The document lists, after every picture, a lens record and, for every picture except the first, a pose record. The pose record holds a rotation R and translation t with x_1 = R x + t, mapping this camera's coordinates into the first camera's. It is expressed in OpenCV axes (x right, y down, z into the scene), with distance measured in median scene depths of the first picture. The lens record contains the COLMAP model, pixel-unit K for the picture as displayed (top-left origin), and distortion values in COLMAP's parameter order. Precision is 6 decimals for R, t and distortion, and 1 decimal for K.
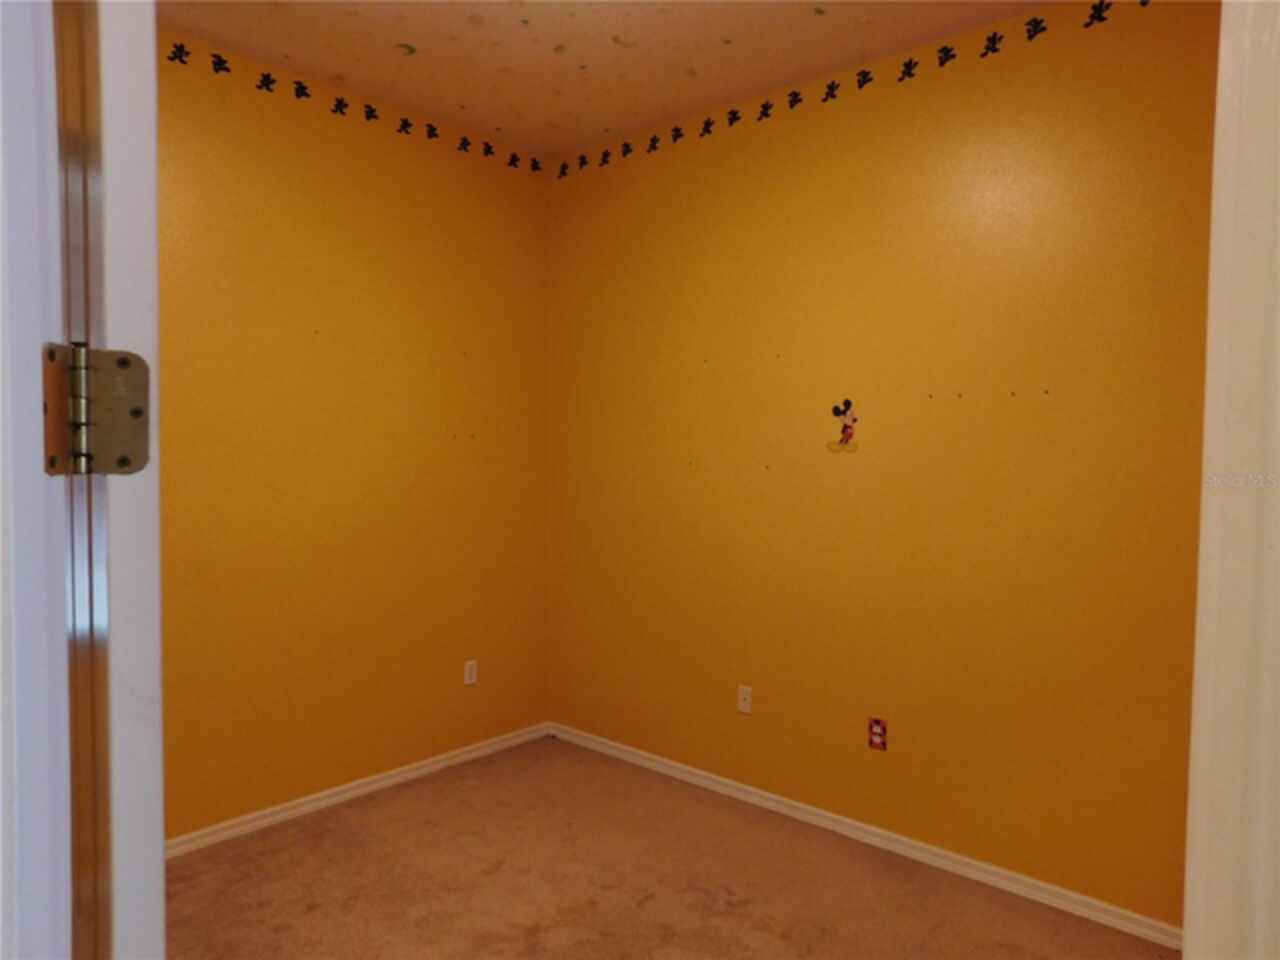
lens RADIAL K [[843.6, 0, 640.0], [0, 843.6, 480.0], [0, 0, 1]] dist [-0.074449, 0.061621]
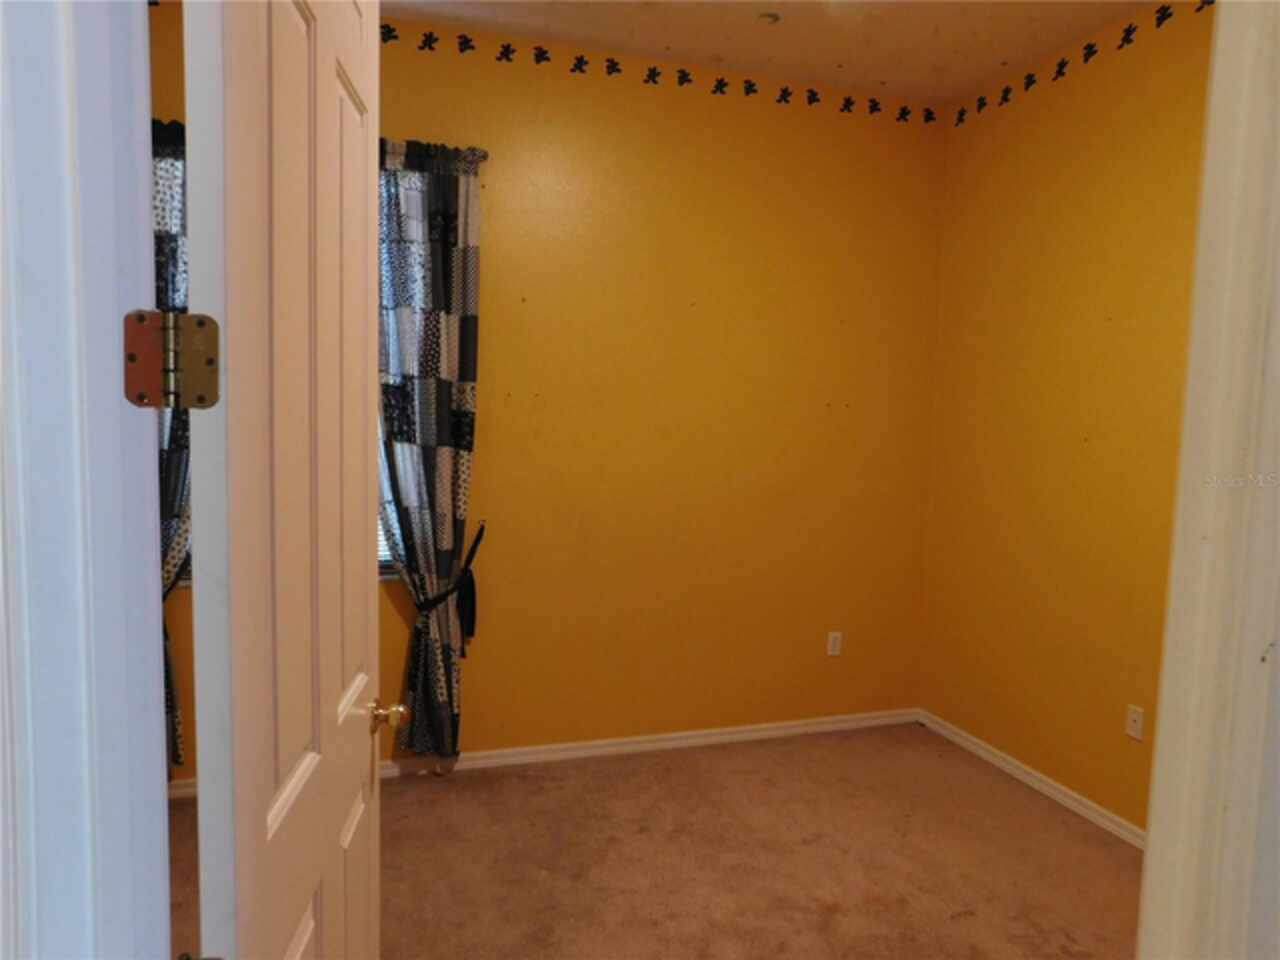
lens RADIAL K [[843.6, 0, 640.0], [0, 843.6, 480.0], [0, 0, 1]] dist [-0.074449, 0.061621]
pose [[0.860506, 0.054299, -0.506538, 0.128265], [-0.038390, 0.998388, 0.041806, 0.004658], [0.507991, -0.016529, 0.861204, 0.045144]]
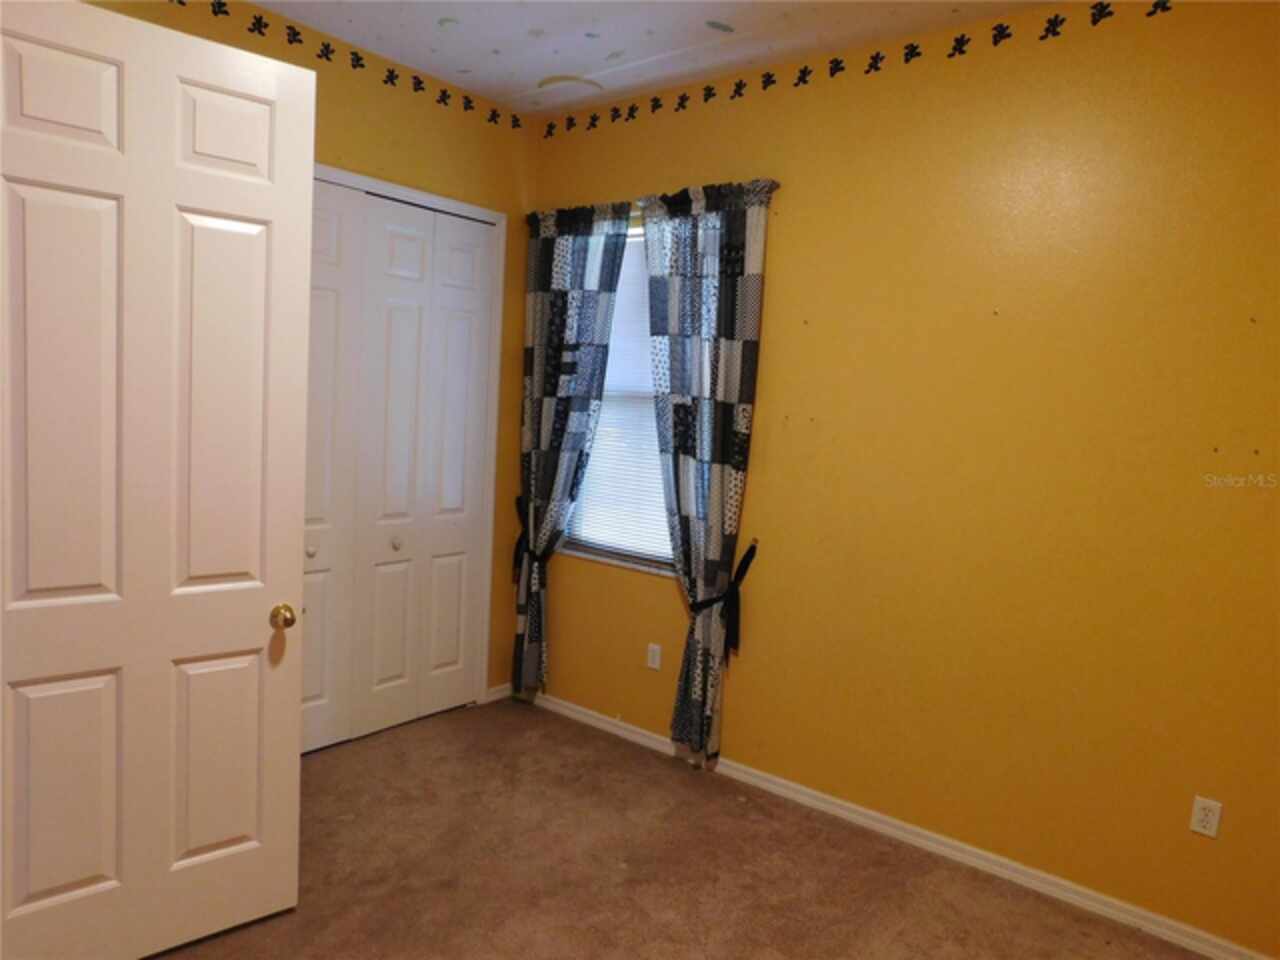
lens RADIAL K [[853.1, 0, 643.1], [0, 853.1, 474.3], [0, 0, 1]] dist [-0.067348, 0.064836]
pose [[0.065615, 0.085257, -0.994196, 0.543765], [-0.103024, 0.991597, 0.078235, -0.052703], [0.992512, 0.097293, 0.073847, 0.693600]]
